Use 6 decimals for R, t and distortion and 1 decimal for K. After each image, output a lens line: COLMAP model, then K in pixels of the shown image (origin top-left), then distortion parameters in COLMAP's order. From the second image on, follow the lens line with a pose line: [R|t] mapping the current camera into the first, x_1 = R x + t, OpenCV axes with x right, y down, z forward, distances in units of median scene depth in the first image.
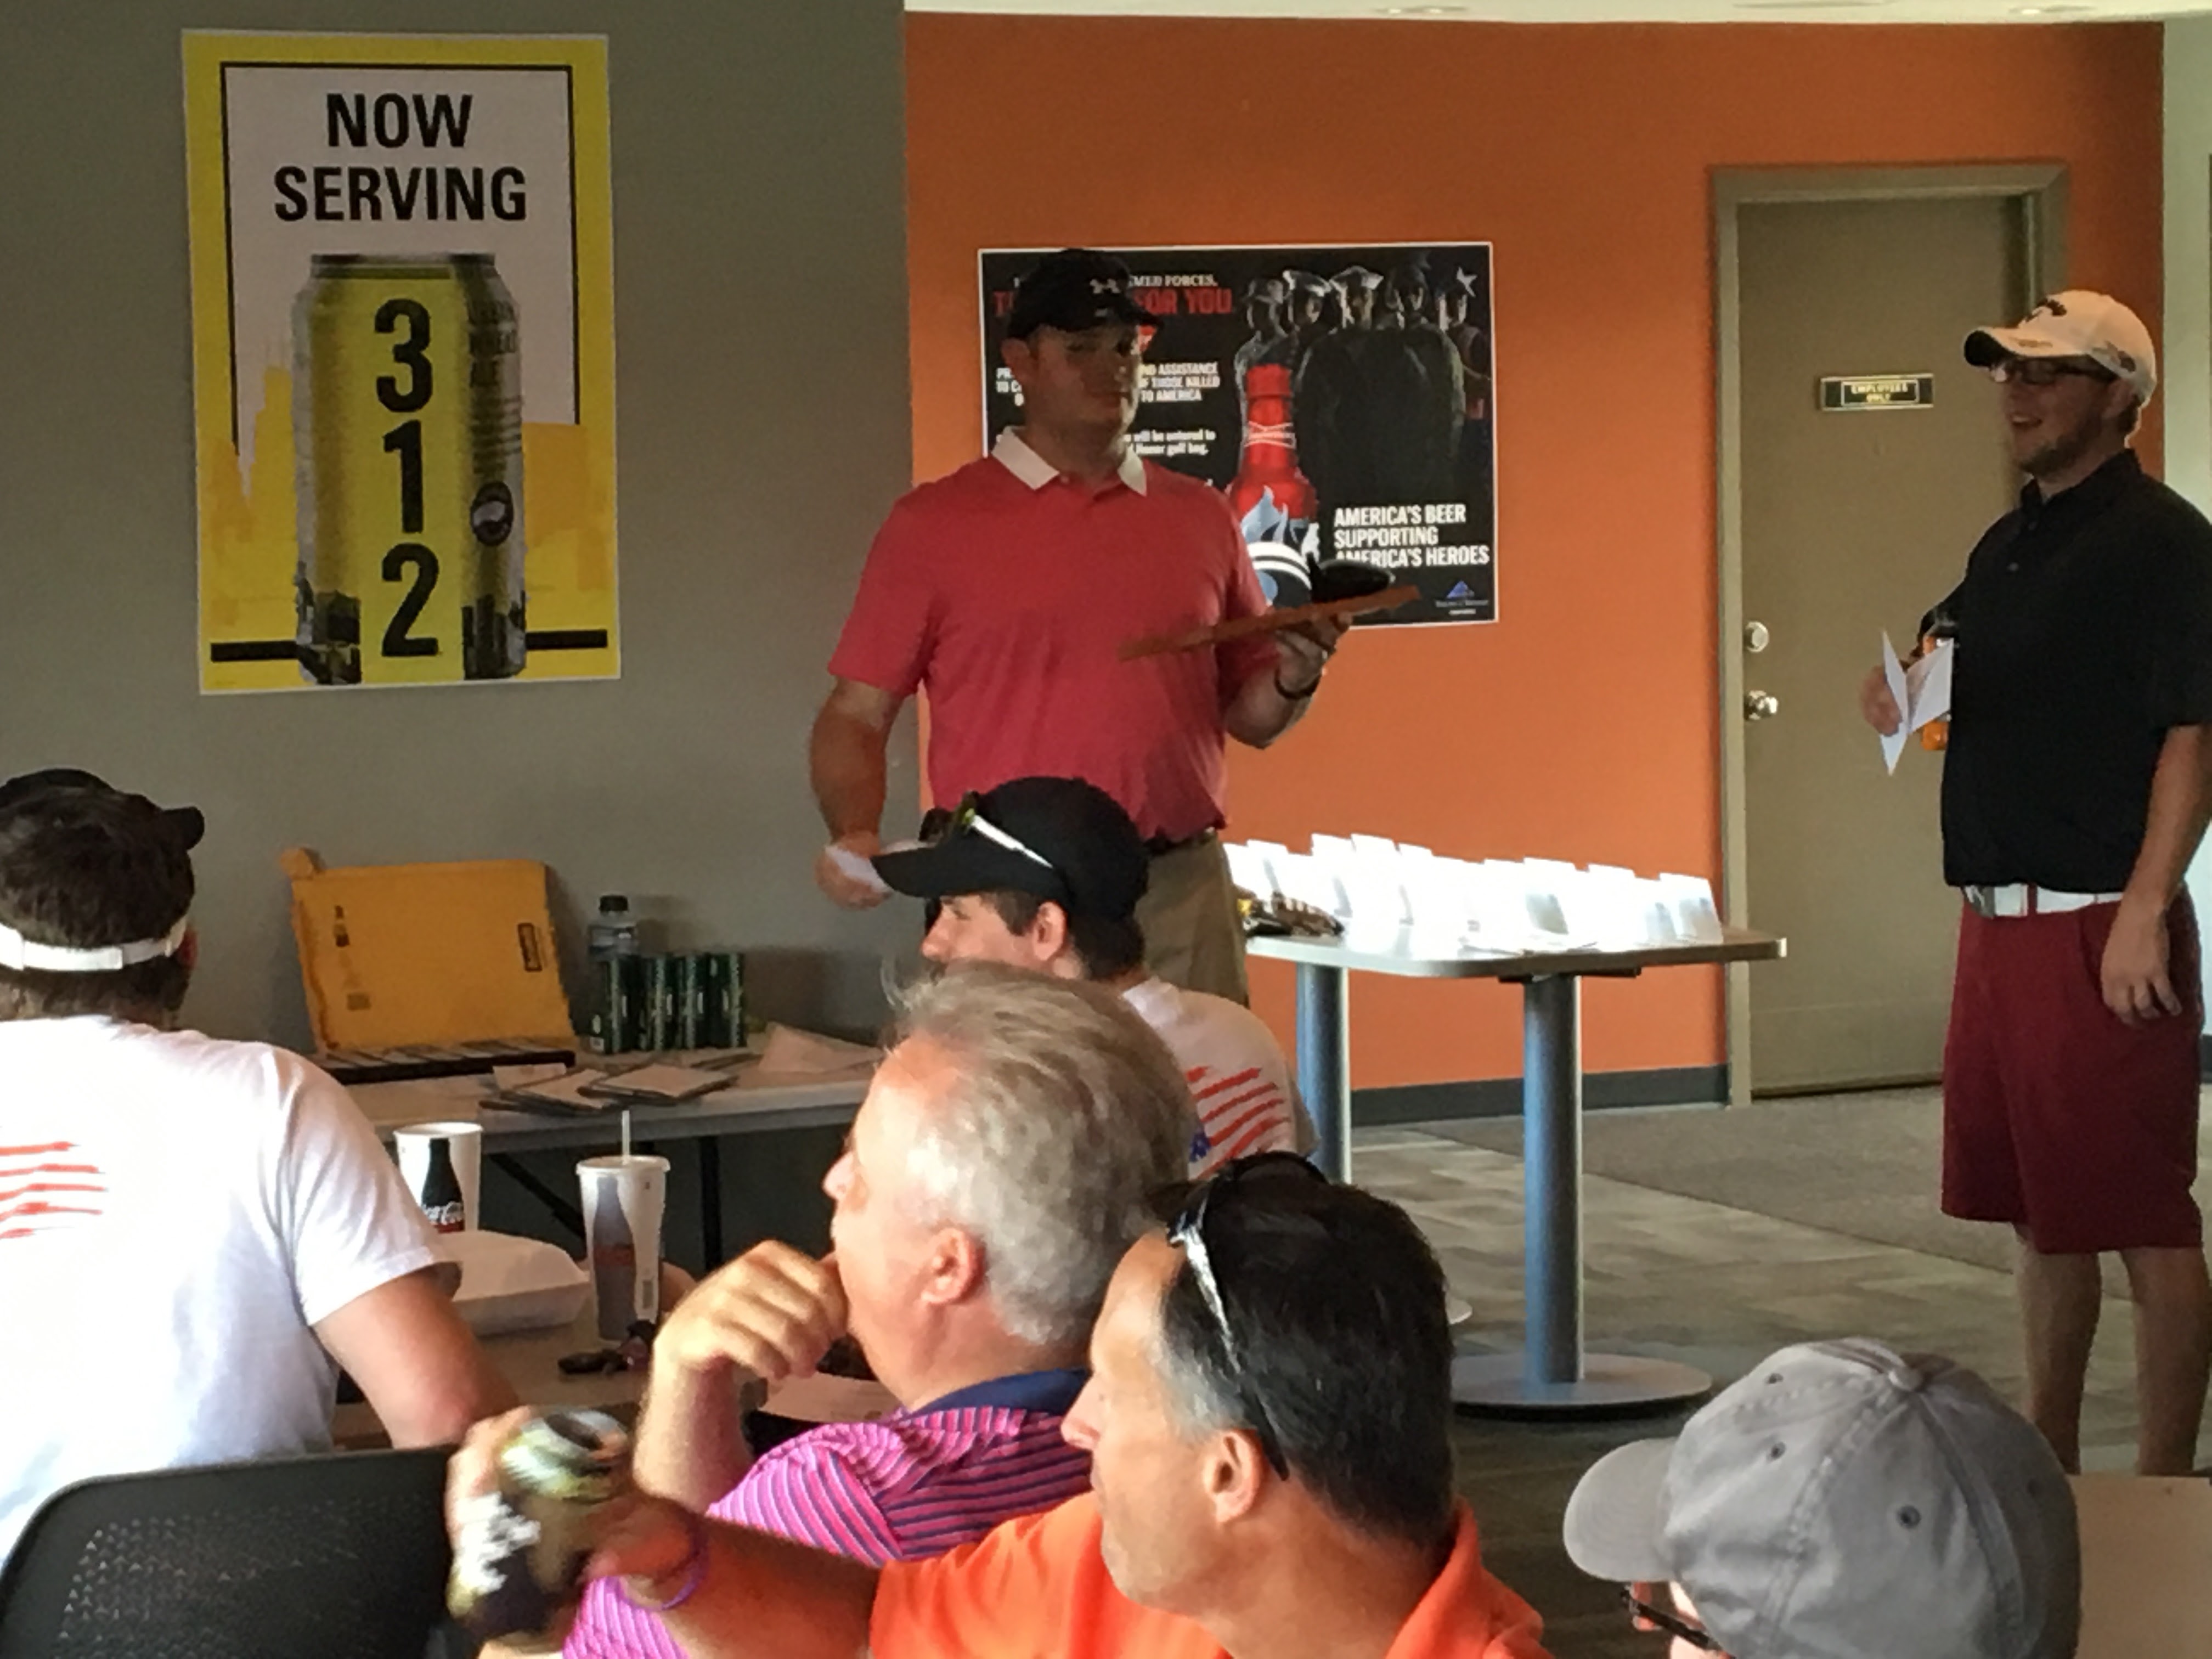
lens RADIAL K [[5750.8, 0, 1119.0], [0, 5750.8, 815.3], [0, 0, 1]] dist [0.083369, 0.000000]
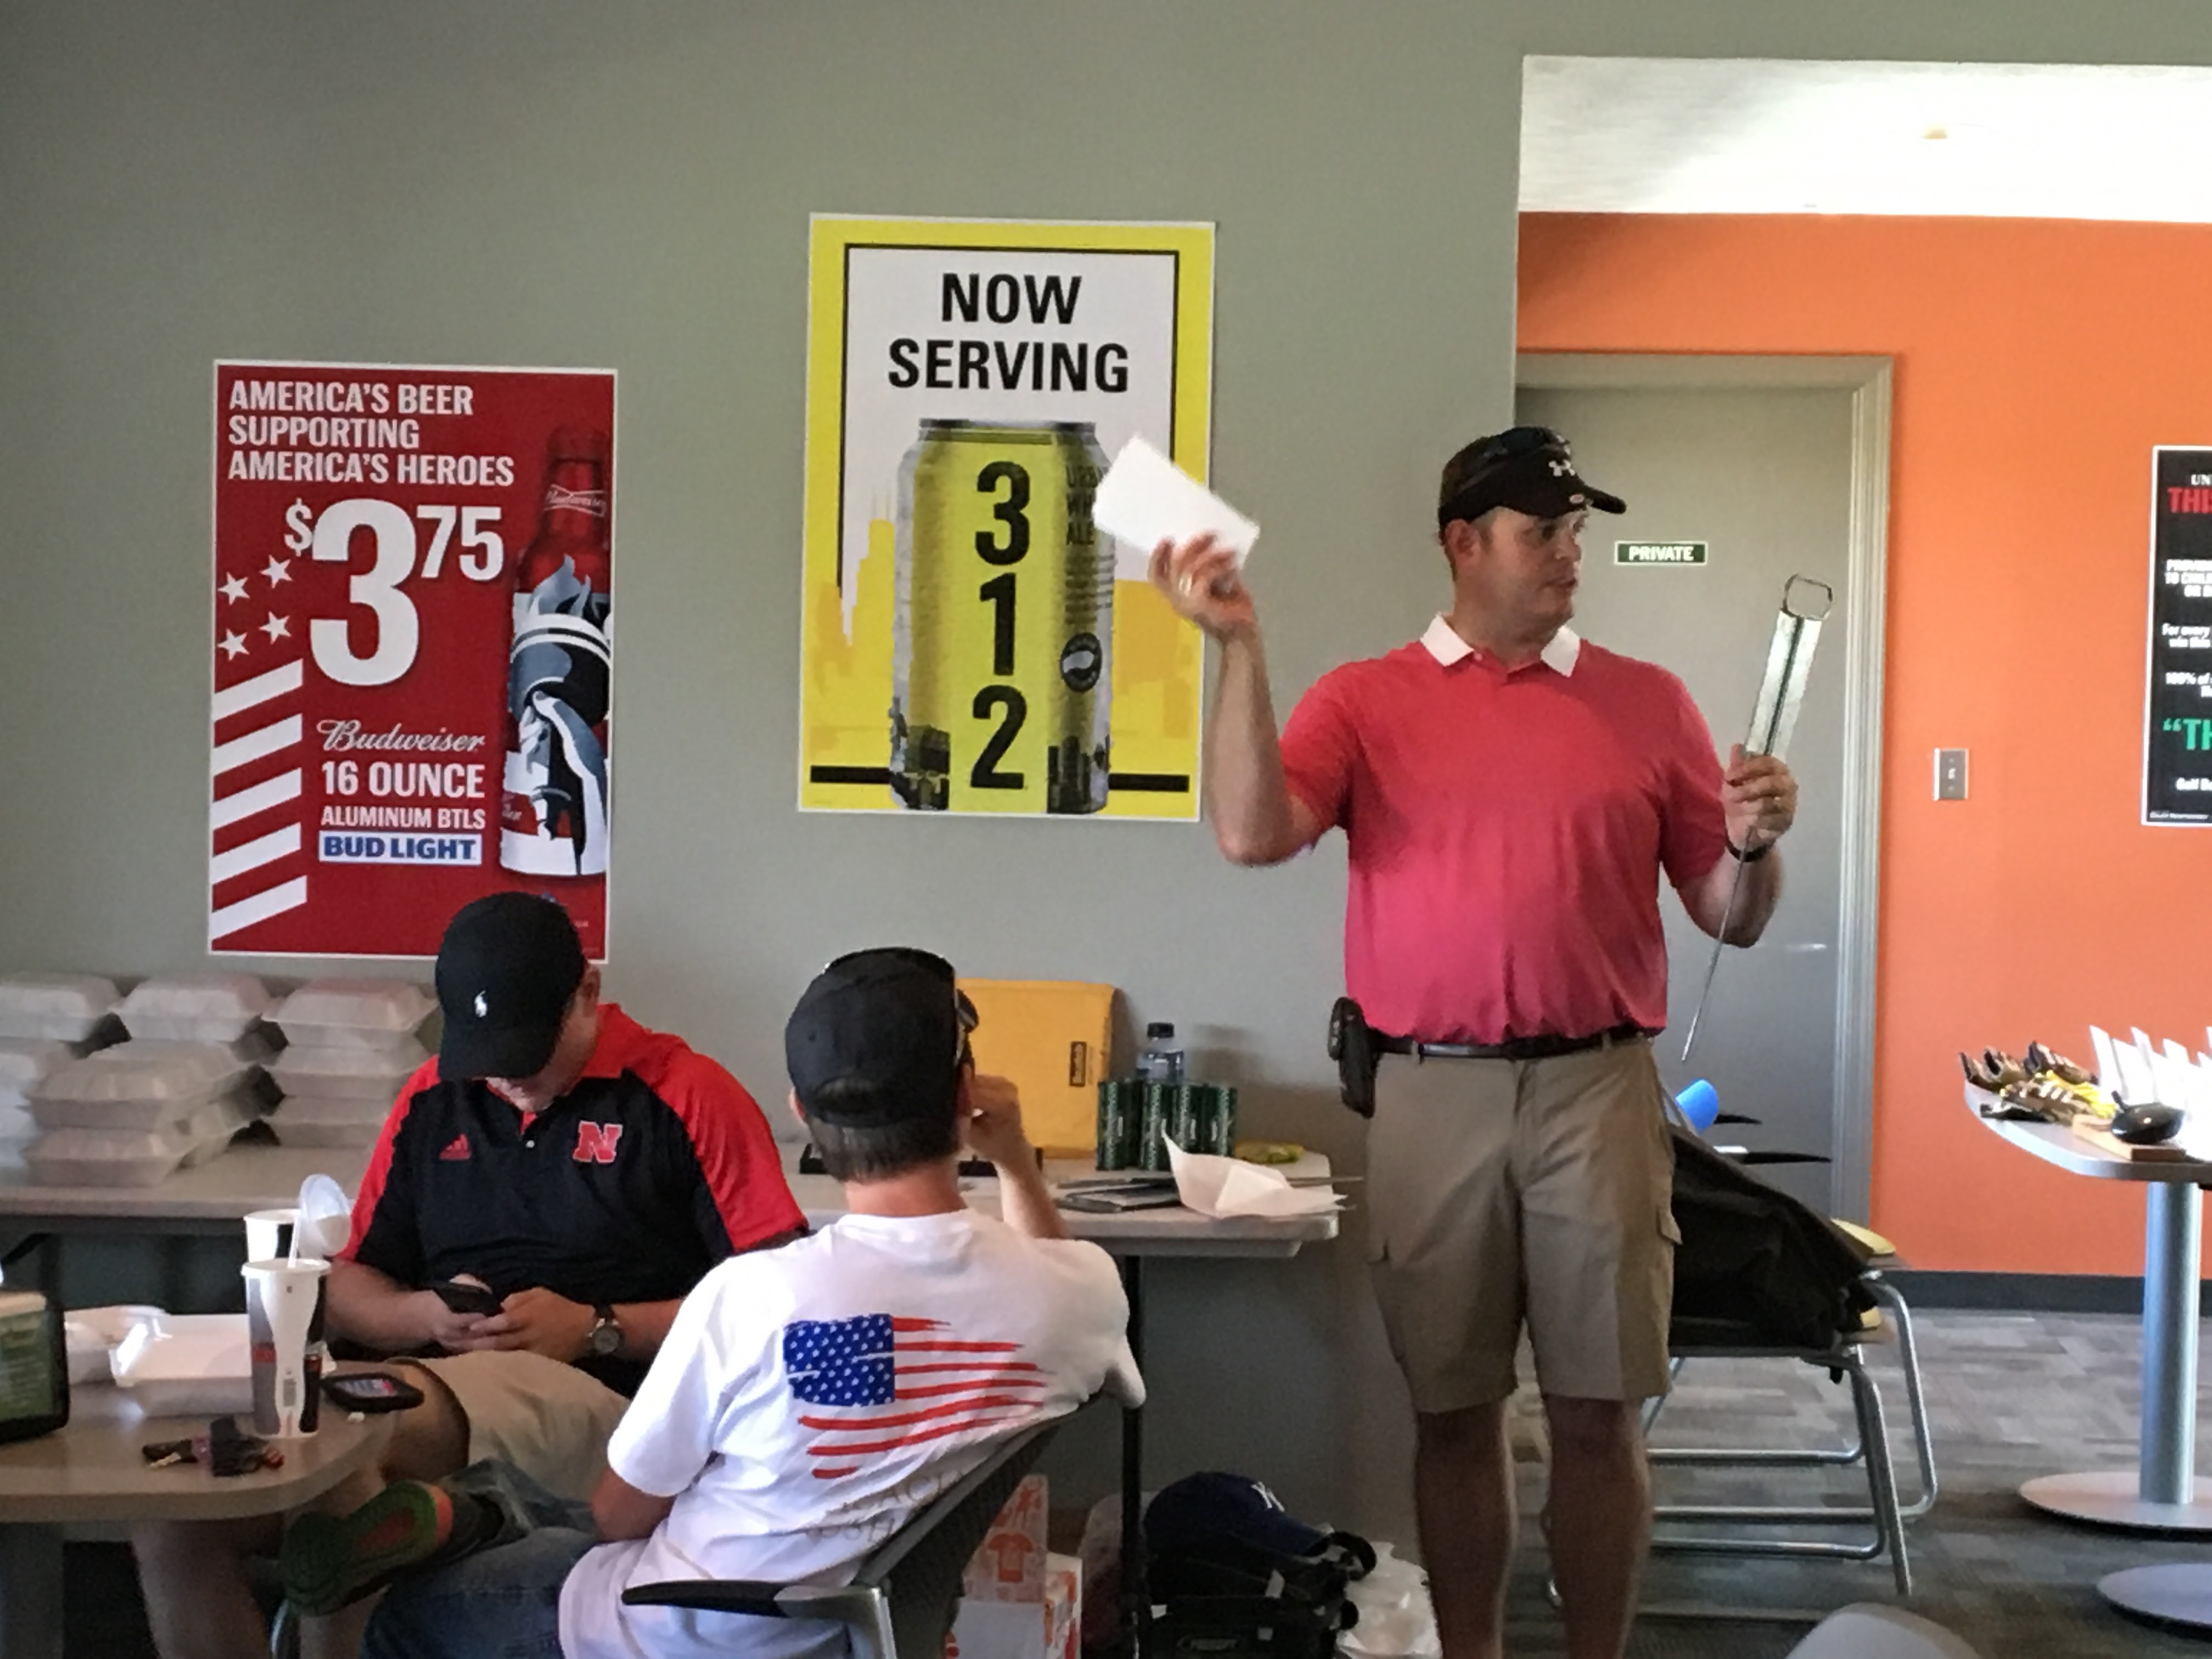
lens RADIAL K [[4882.0, 0, 1088.7], [0, 4882.0, 836.2], [0, 0, 1]] dist [0.085672, 0.000000]
pose [[0.893465, 0.064193, -0.444521, 0.302688], [-0.072589, 0.997360, -0.001873, -0.018013], [0.443228, 0.033941, 0.895766, 0.178164]]
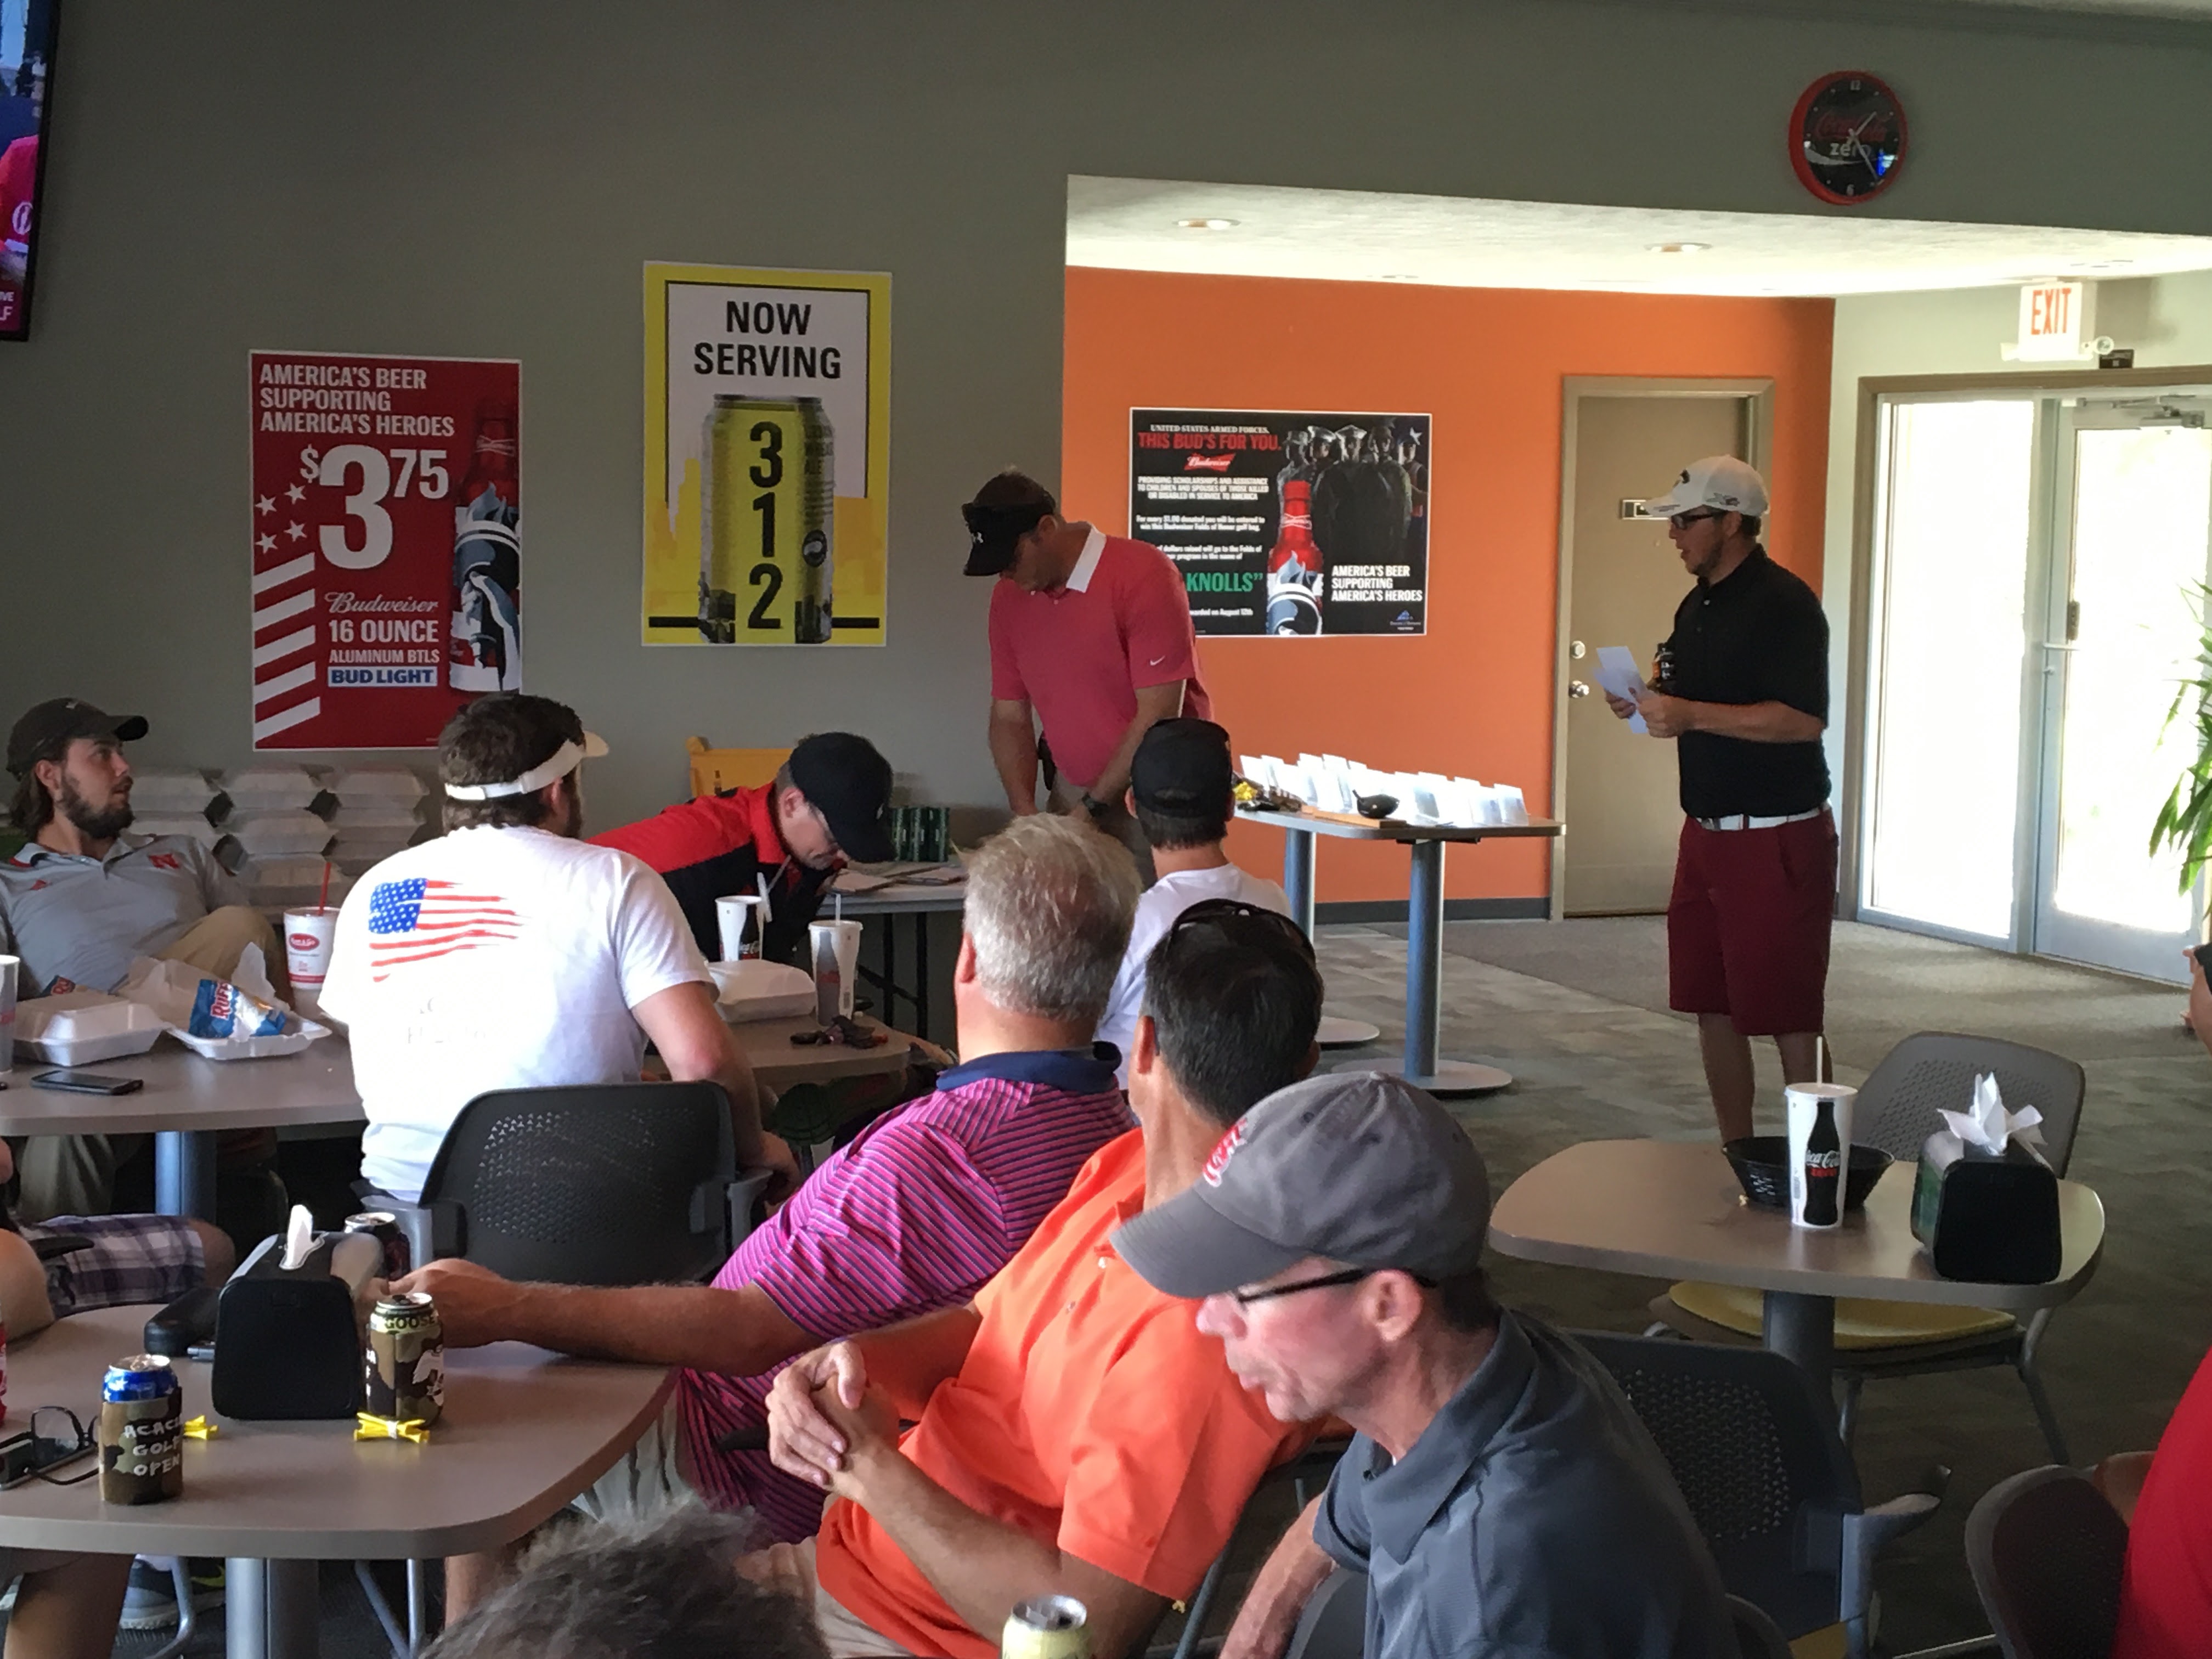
lens RADIAL K [[3309.4, 0, 1115.6], [0, 3309.4, 816.2], [0, 0, 1]] dist [0.106629, 0.000000]
pose [[0.998292, 0.040787, -0.041828, 0.026366], [-0.039800, 0.998916, 0.024144, 0.000438], [0.042767, -0.022438, 0.998833, 0.006749]]
